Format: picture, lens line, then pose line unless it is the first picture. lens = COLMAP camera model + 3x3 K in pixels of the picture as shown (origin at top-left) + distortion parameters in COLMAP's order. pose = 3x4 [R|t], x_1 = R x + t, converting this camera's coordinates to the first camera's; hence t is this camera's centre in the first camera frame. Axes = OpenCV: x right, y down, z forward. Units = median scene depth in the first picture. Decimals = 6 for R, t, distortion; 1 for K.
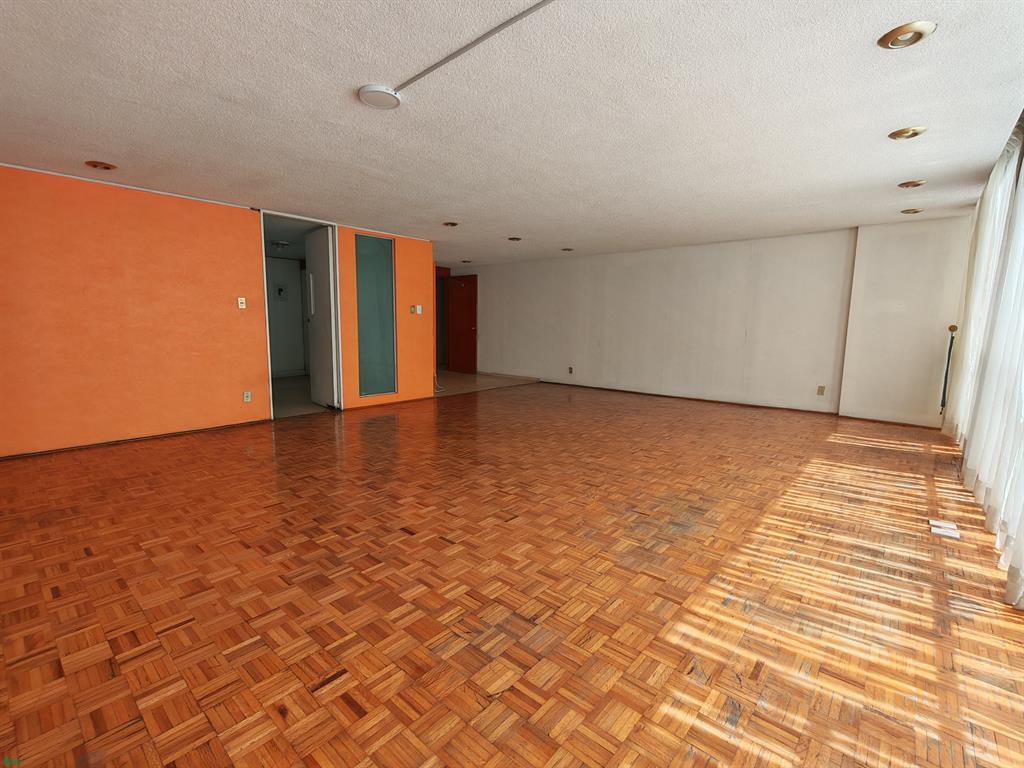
lens RADIAL K [[472.5, 0, 512.1], [0, 472.5, 388.1], [0, 0, 1]] dist [-0.002433, 0.001650]
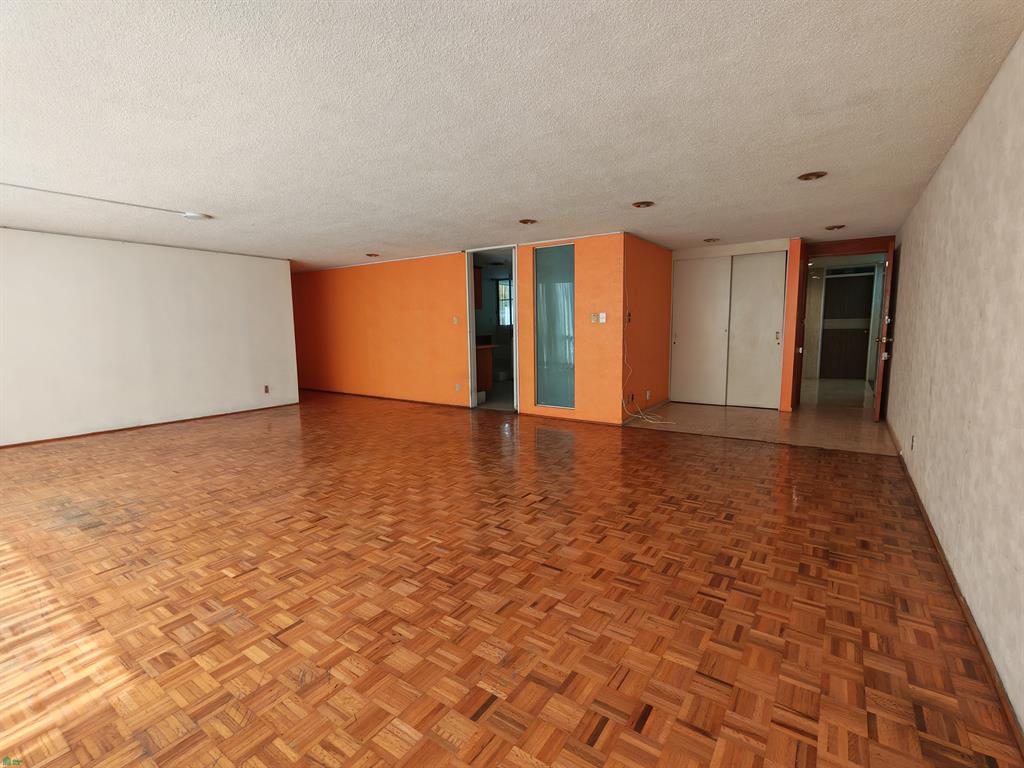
lens RADIAL K [[472.5, 0, 512.4], [0, 472.5, 381.2], [0, 0, 1]] dist [-0.002433, 0.001650]
pose [[0.106240, 0.100358, -0.989263, 1.146473], [-0.124098, 0.988453, 0.086949, -0.193957], [0.986566, 0.113528, 0.117468, 1.366585]]
